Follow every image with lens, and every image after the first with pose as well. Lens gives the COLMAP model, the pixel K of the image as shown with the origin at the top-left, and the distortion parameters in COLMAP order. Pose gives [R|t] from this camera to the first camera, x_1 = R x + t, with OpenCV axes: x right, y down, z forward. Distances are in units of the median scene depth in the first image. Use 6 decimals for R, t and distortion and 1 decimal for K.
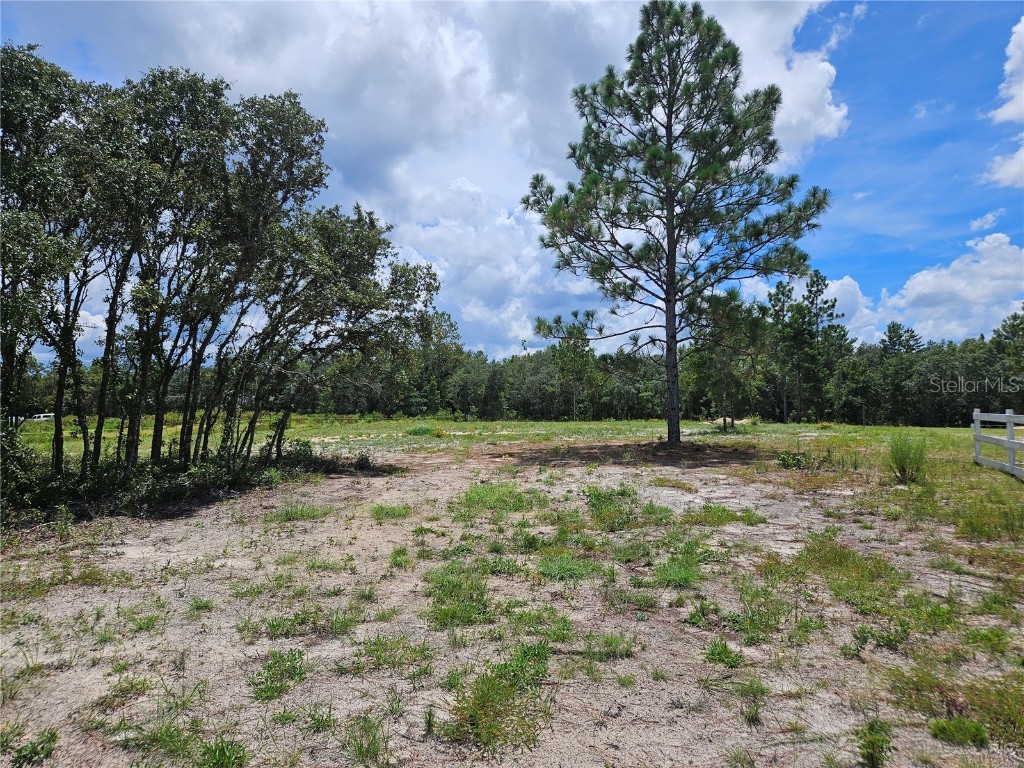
lens RADIAL K [[690.3, 0, 517.0], [0, 690.3, 406.8], [0, 0, 1]] dist [0.058188, -0.071215]
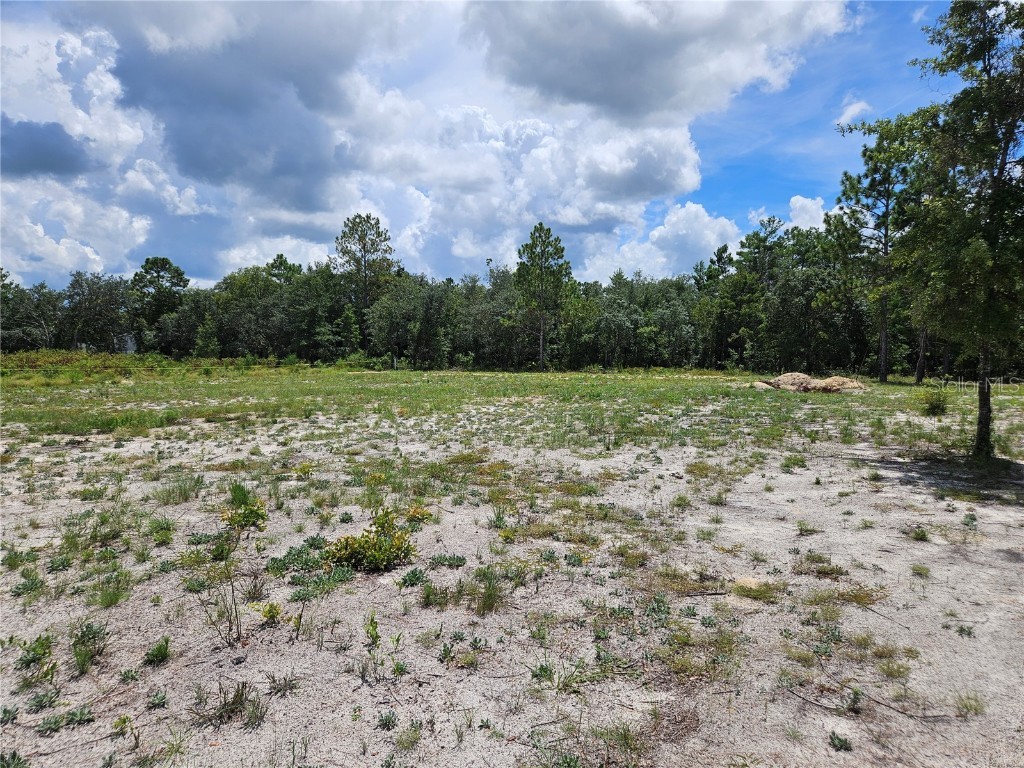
lens RADIAL K [[690.3, 0, 517.0], [0, 690.3, 406.8], [0, 0, 1]] dist [0.058188, -0.071215]
pose [[0.999983, 0.004152, -0.004029, 0.187259], [-0.003823, 0.996922, 0.078305, 0.012964], [0.004342, -0.078288, 0.996921, 0.964104]]
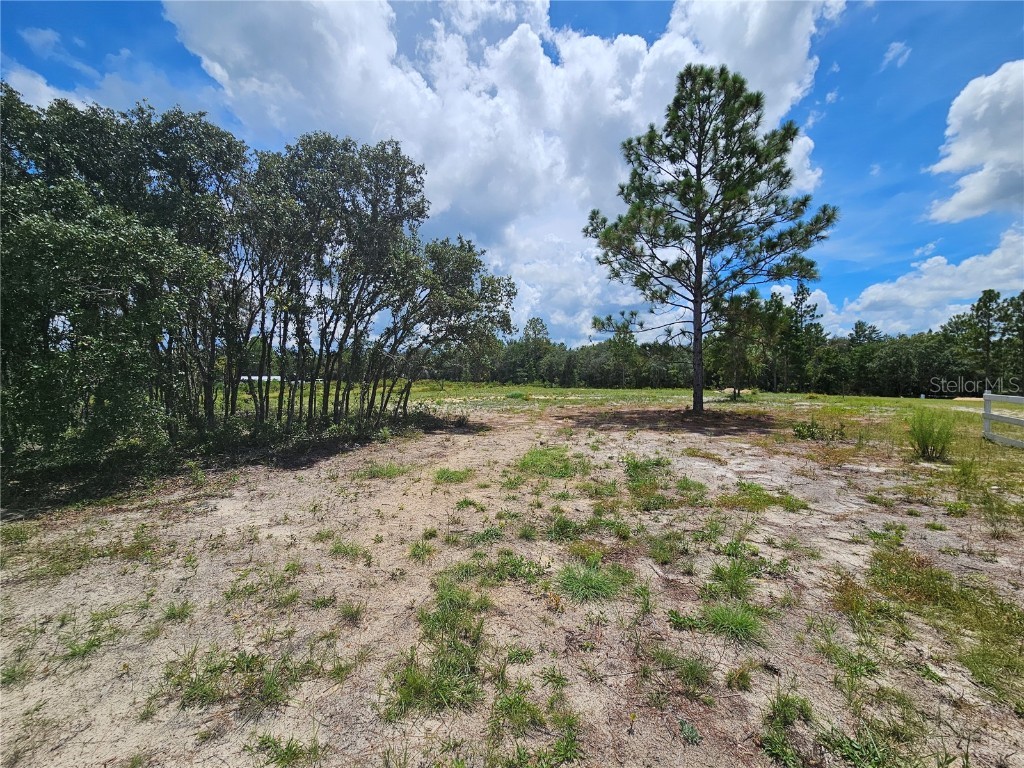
lens RADIAL K [[418.7, 0, 508.7], [0, 418.7, 390.6], [0, 0, 1]] dist [-0.009686, 0.000020]
pose [[0.982580, 0.015084, -0.185229, 0.021425], [-0.009176, 0.999423, 0.032714, -0.008735], [0.185616, -0.030445, 0.982151, 0.162401]]
